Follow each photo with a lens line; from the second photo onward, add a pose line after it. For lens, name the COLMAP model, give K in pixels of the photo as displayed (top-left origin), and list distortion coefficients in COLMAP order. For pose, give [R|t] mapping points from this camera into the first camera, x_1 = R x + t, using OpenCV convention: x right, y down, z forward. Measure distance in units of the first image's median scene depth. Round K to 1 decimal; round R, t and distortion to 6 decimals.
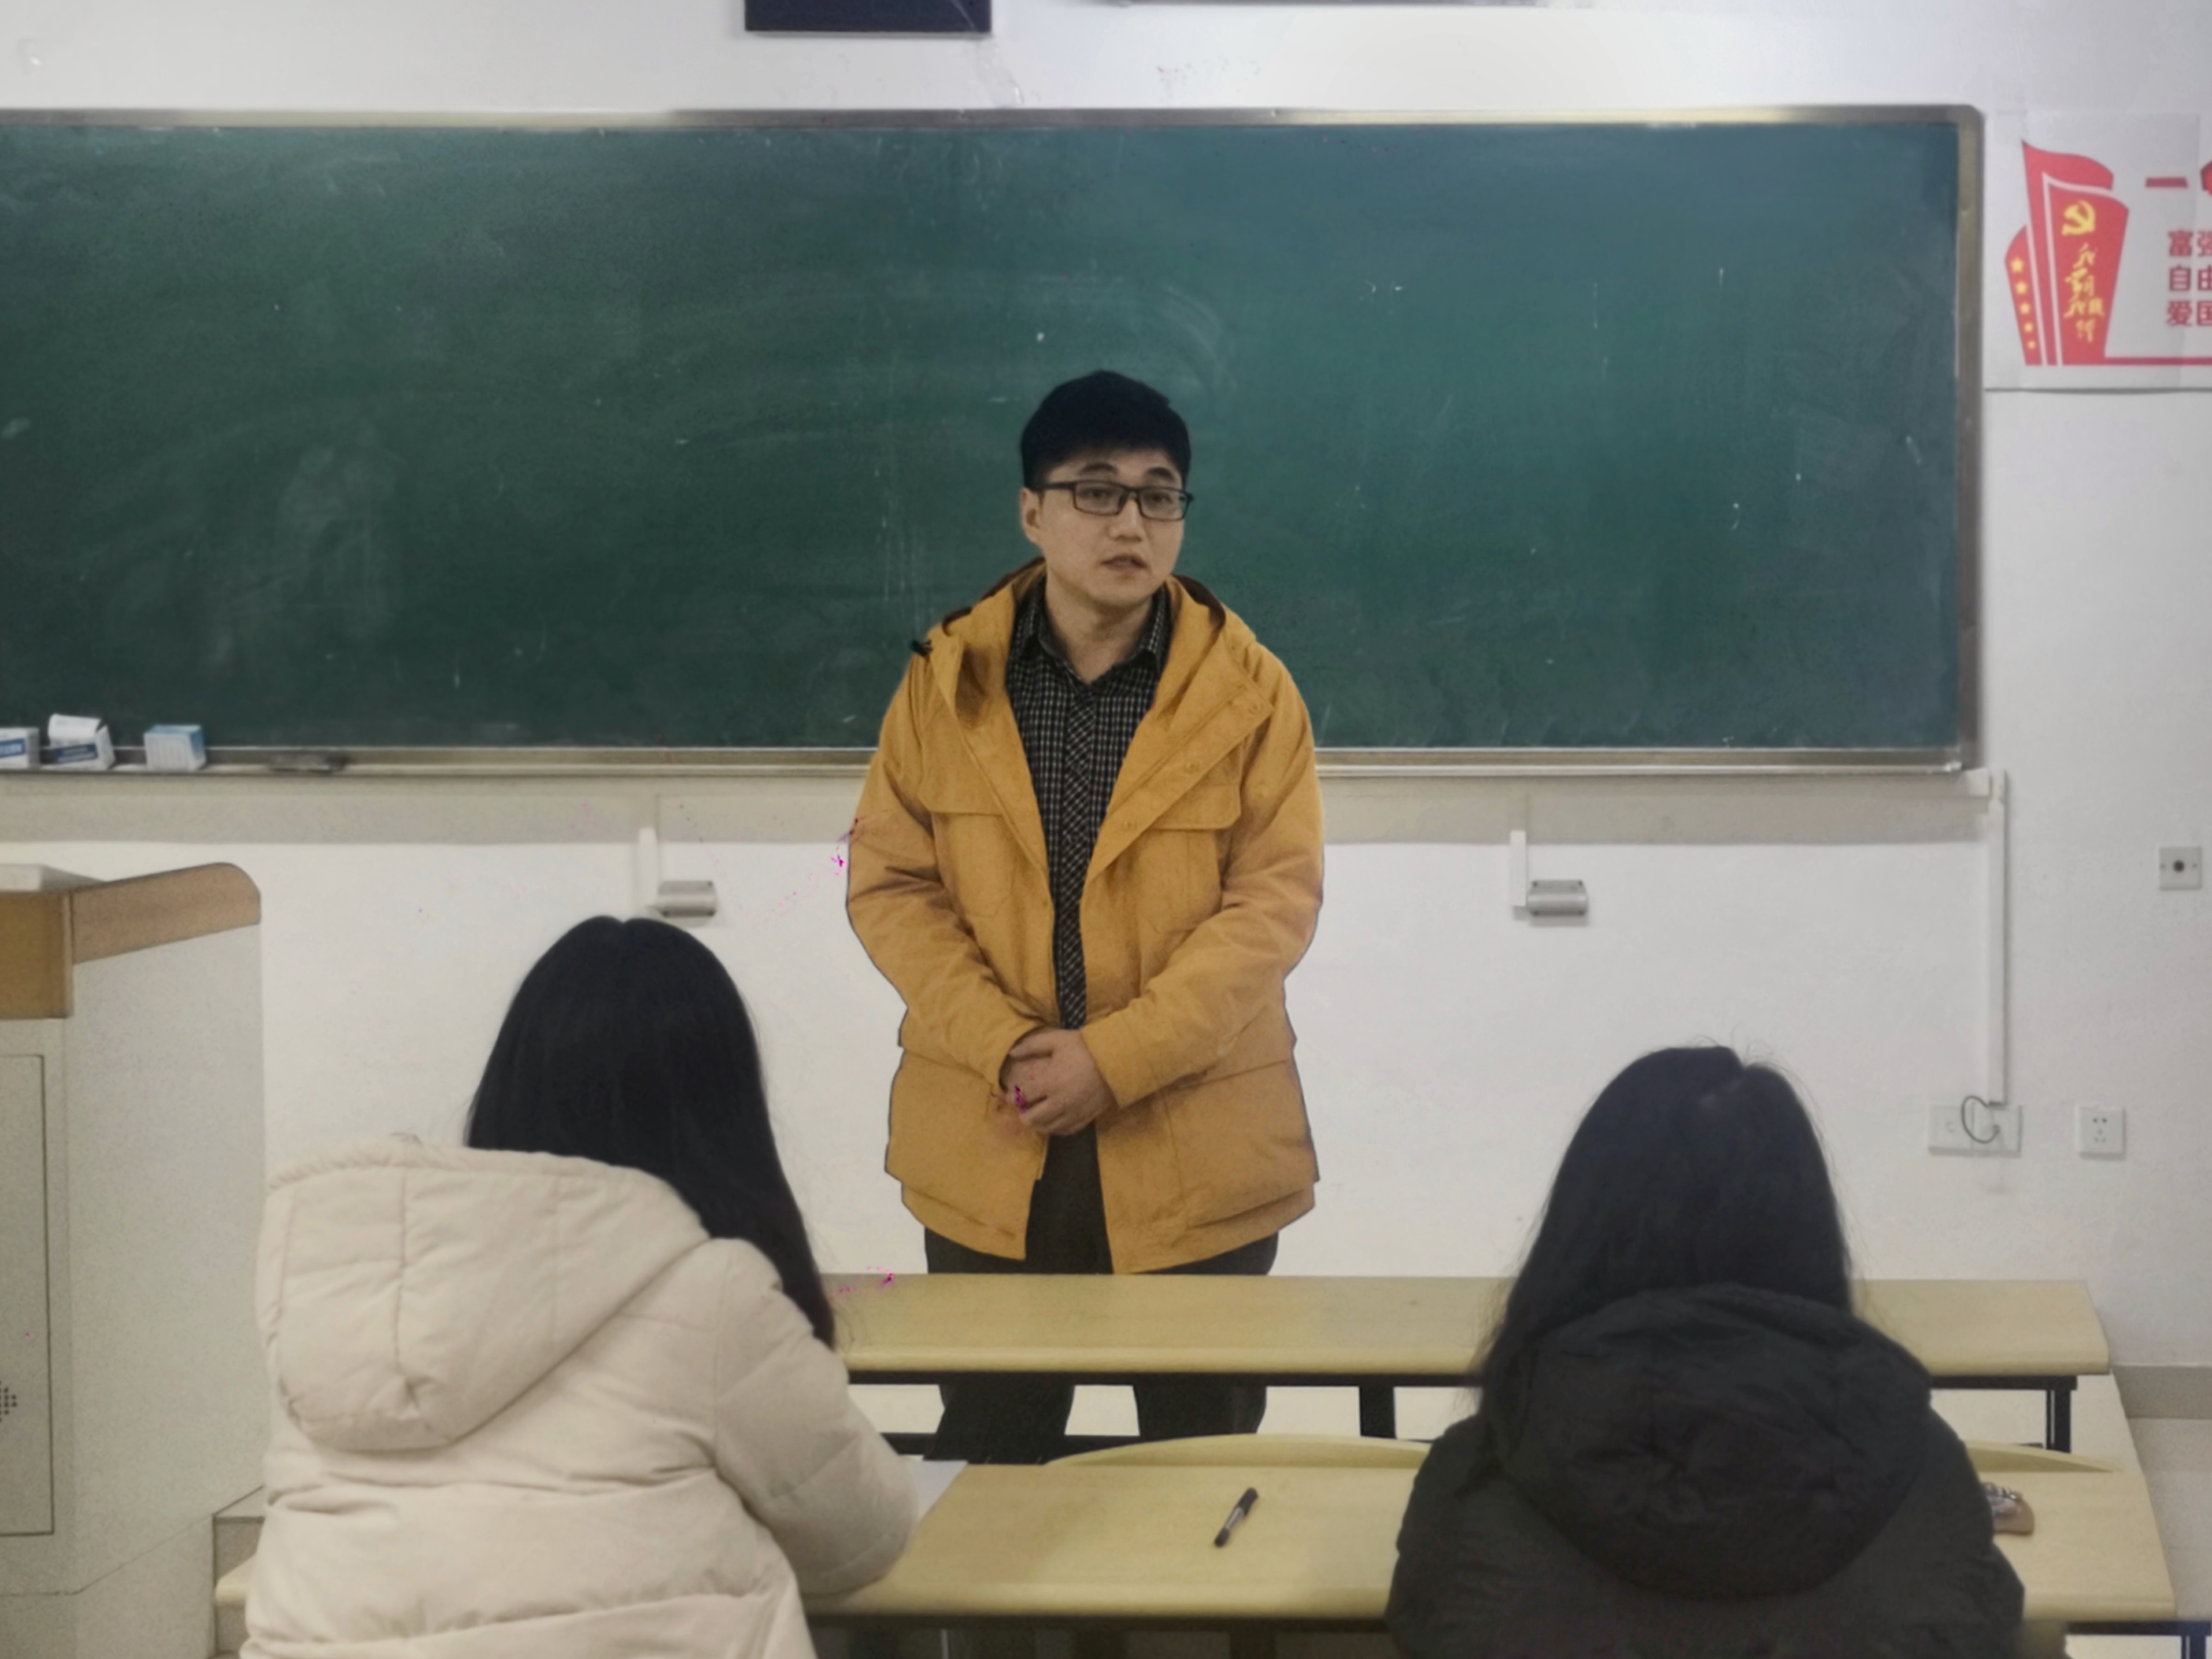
lens RADIAL K [[3445.3, 0, 1106.0], [0, 3445.3, 829.5], [0, 0, 1]] dist [0.187303, -0.840968]
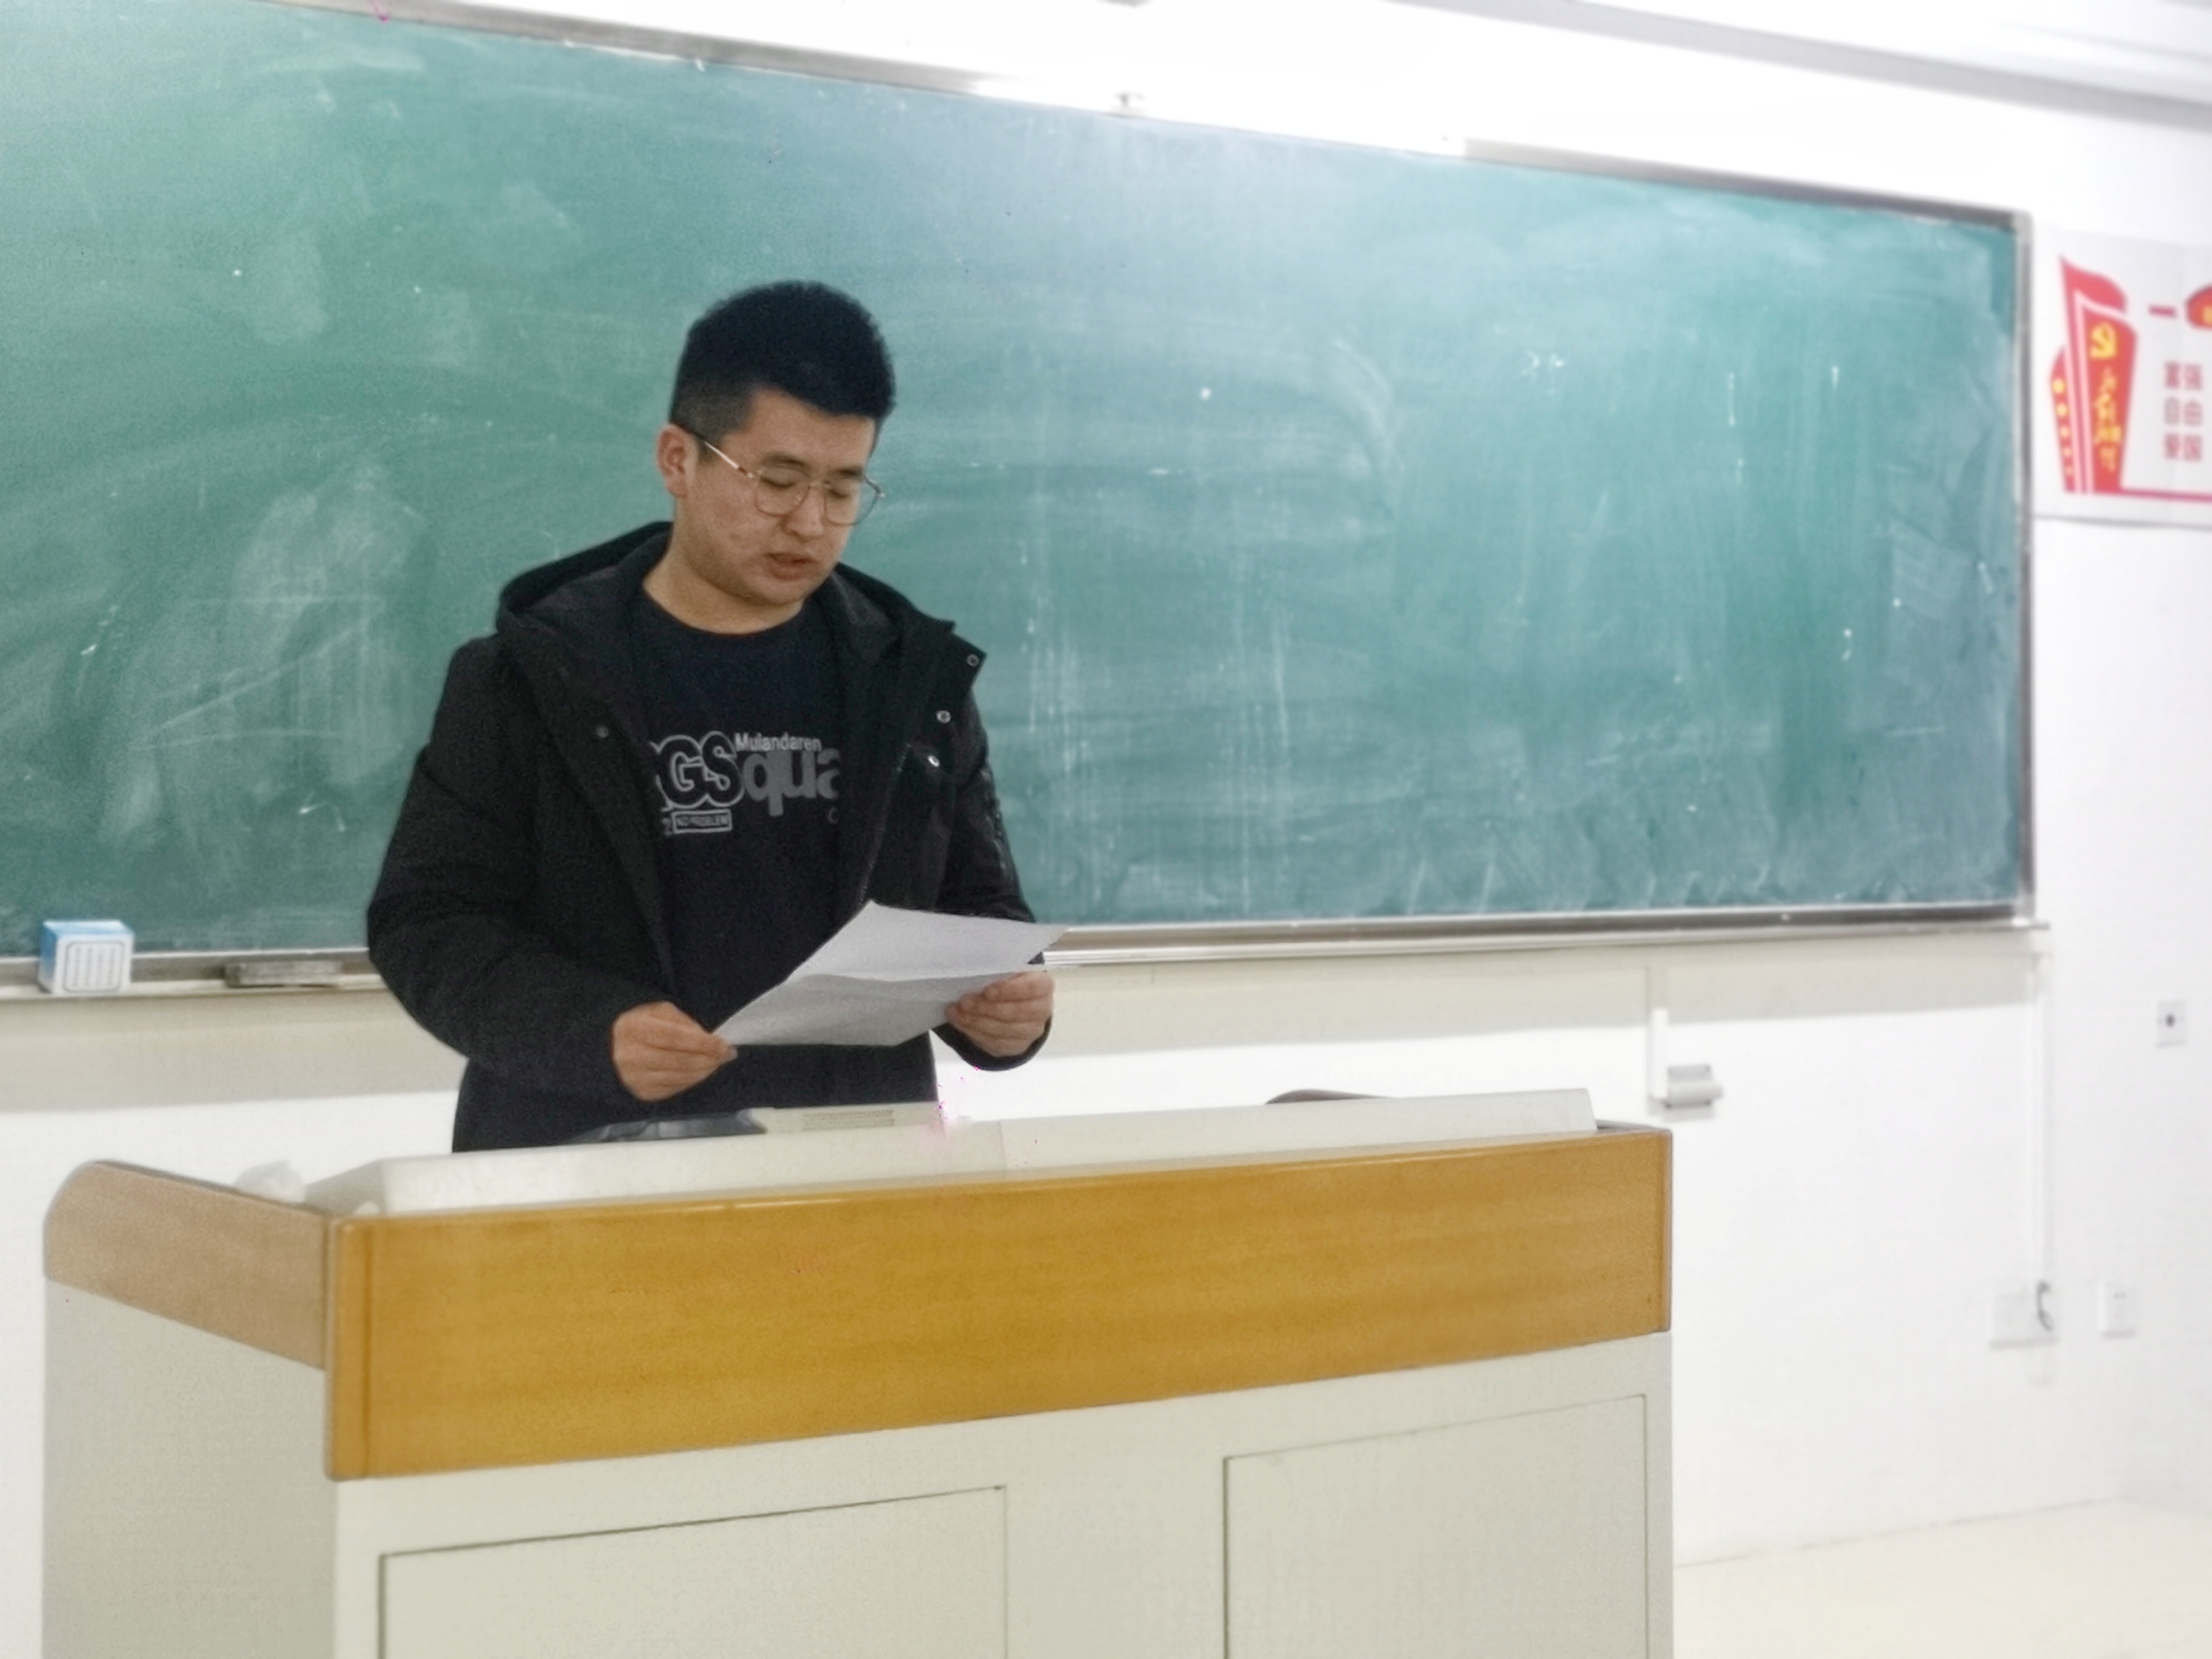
lens RADIAL K [[3445.0, 0, 1106.0], [0, 3445.0, 829.5], [0, 0, 1]] dist [0.187303, -0.840968]
pose [[0.812477, -0.006800, 0.582954, -0.492705], [0.052032, 0.996787, -0.060891, 0.001193], [-0.580667, 0.079804, 0.810221, 0.394556]]
